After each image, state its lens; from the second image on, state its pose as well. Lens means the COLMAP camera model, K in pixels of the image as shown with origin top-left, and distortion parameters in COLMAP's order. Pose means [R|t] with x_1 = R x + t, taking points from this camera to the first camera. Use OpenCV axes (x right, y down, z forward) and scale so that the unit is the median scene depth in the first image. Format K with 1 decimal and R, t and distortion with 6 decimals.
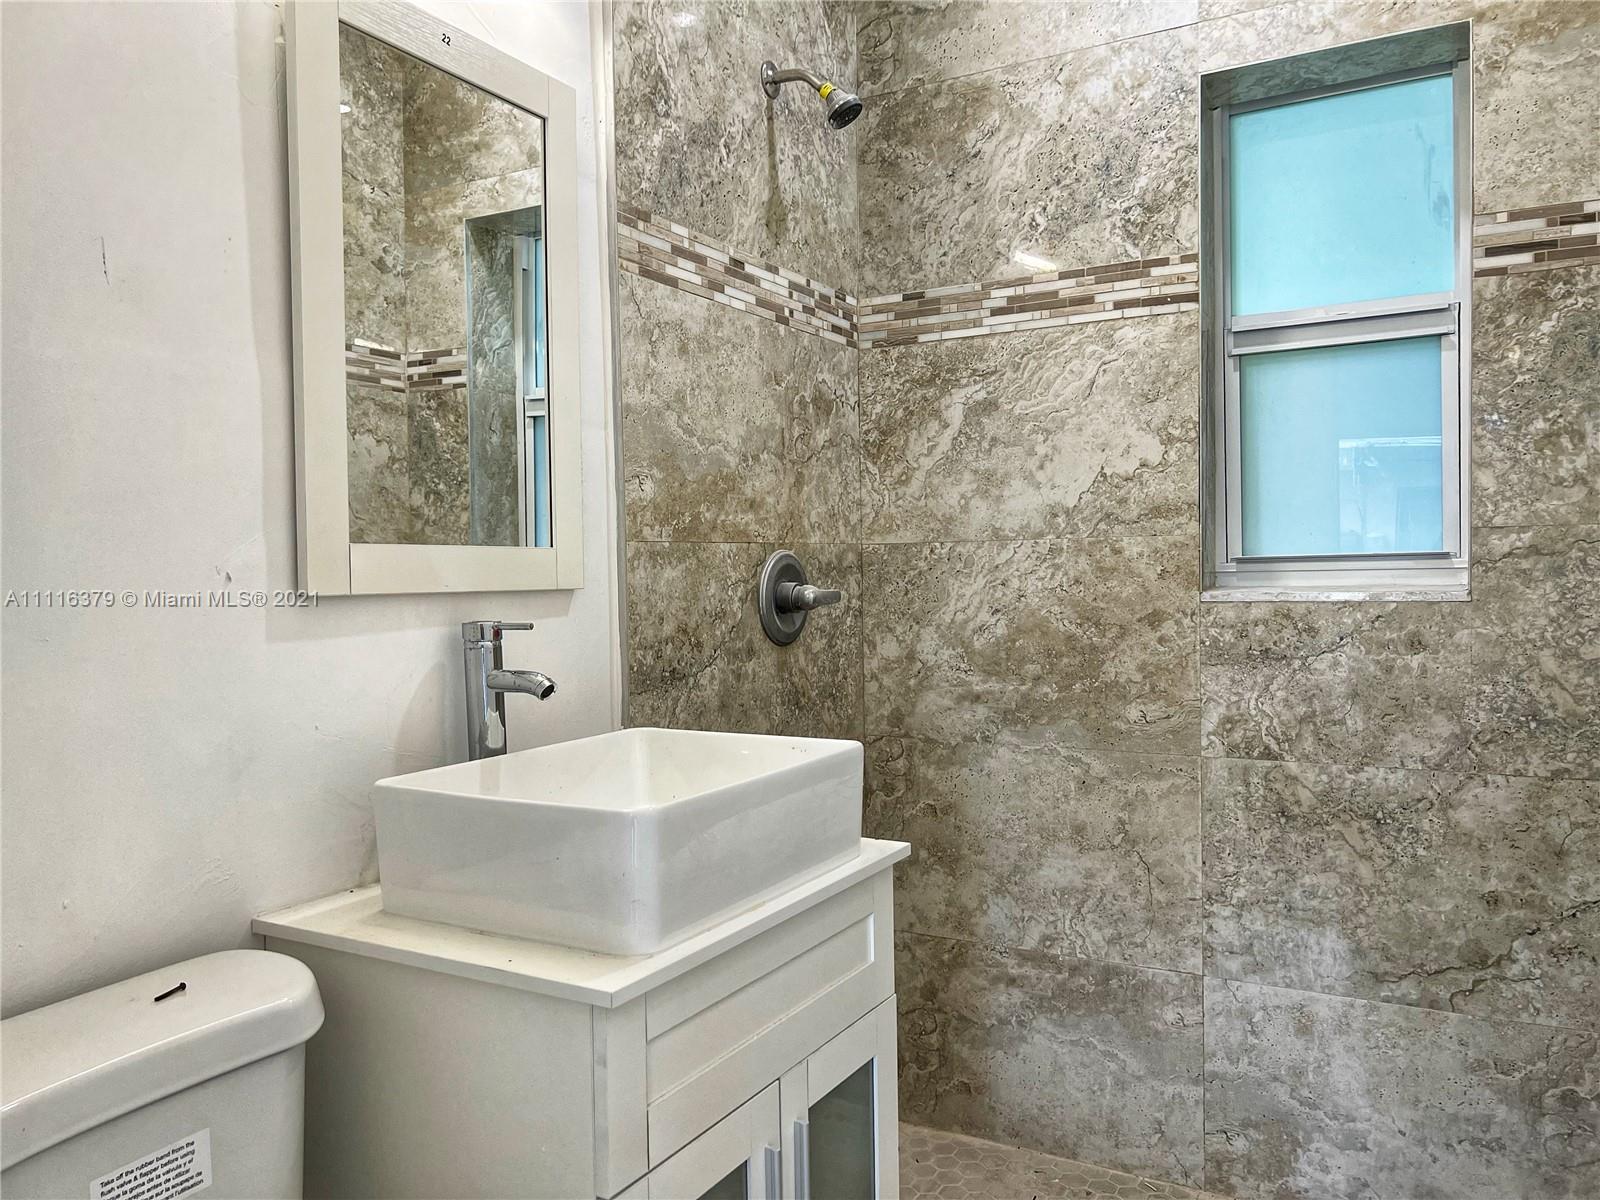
lens RADIAL K [[1207.4, 0, 807.7], [0, 1207.4, 605.8], [0, 0, 1]] dist [0.035937, -0.040313]
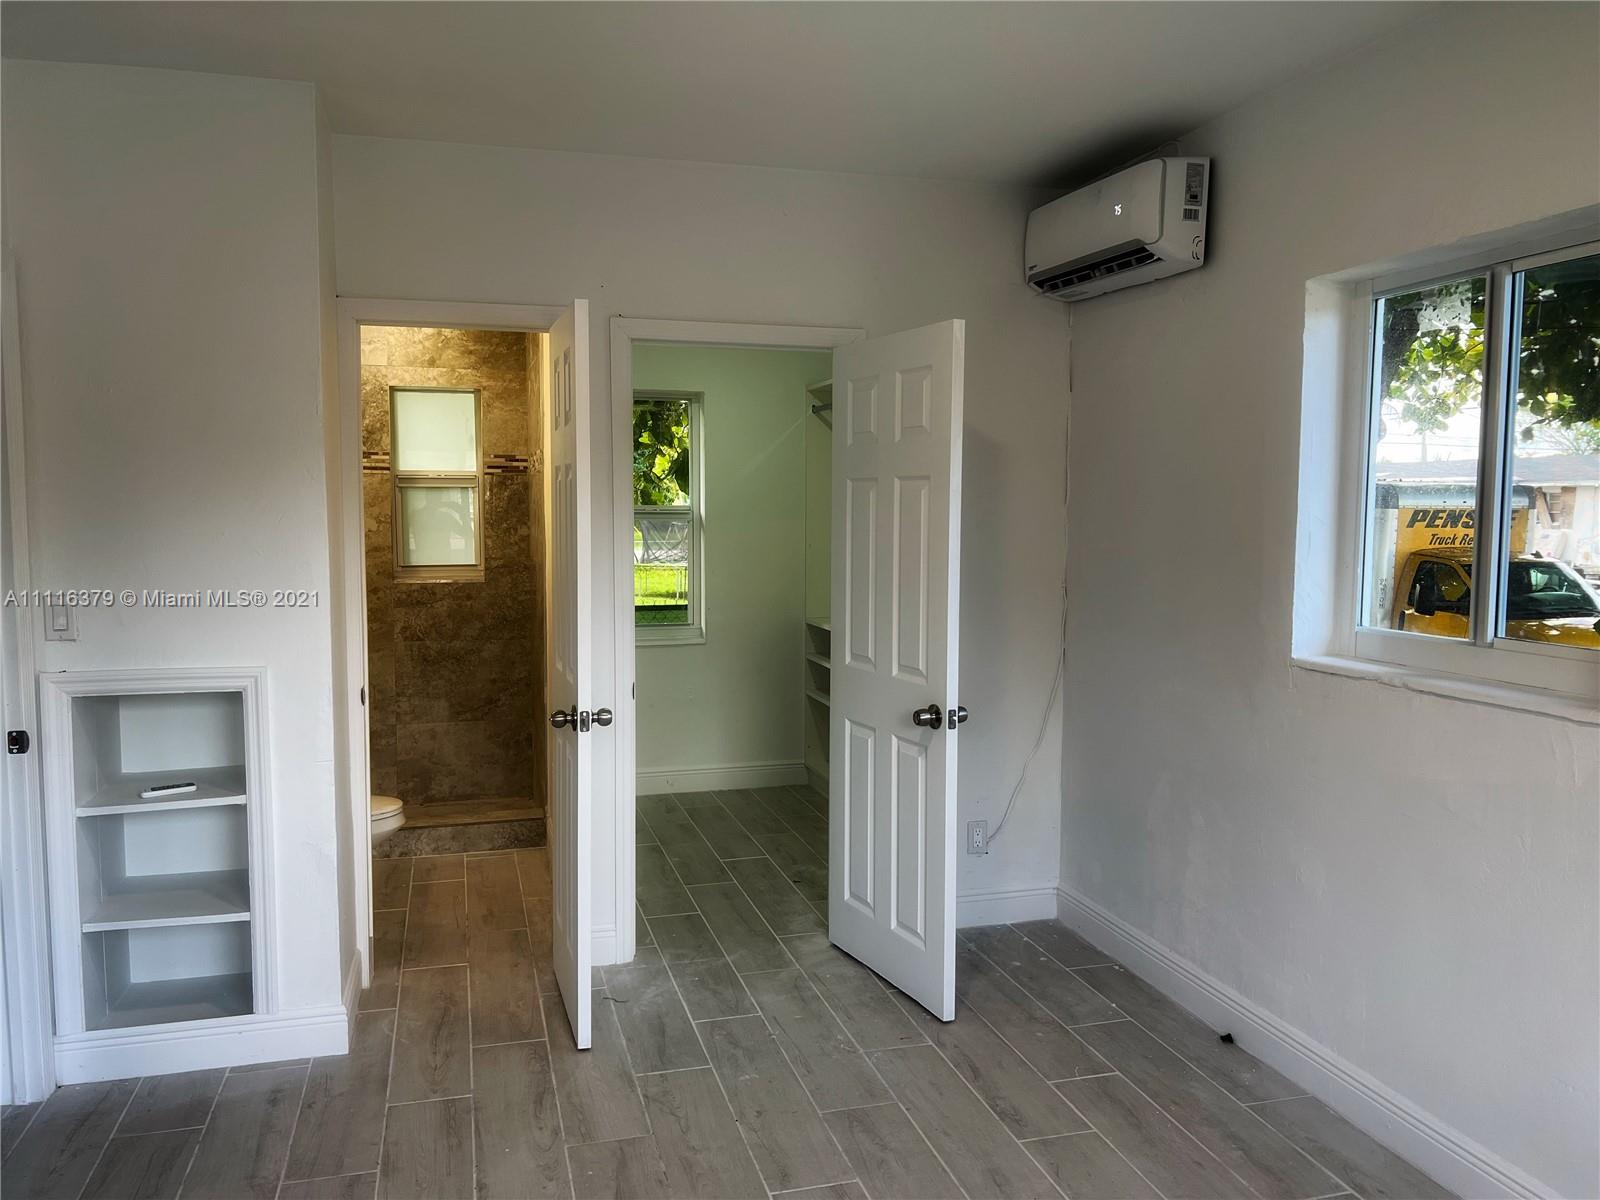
lens RADIAL K [[1207.4, 0, 804.6], [0, 1207.4, 608.2], [0, 0, 1]] dist [0.035937, -0.040313]
pose [[0.702022, -0.041623, 0.710937, -0.977951], [0.005203, 0.998564, 0.053325, -0.090851], [-0.712136, -0.033736, 0.701231, -1.576668]]
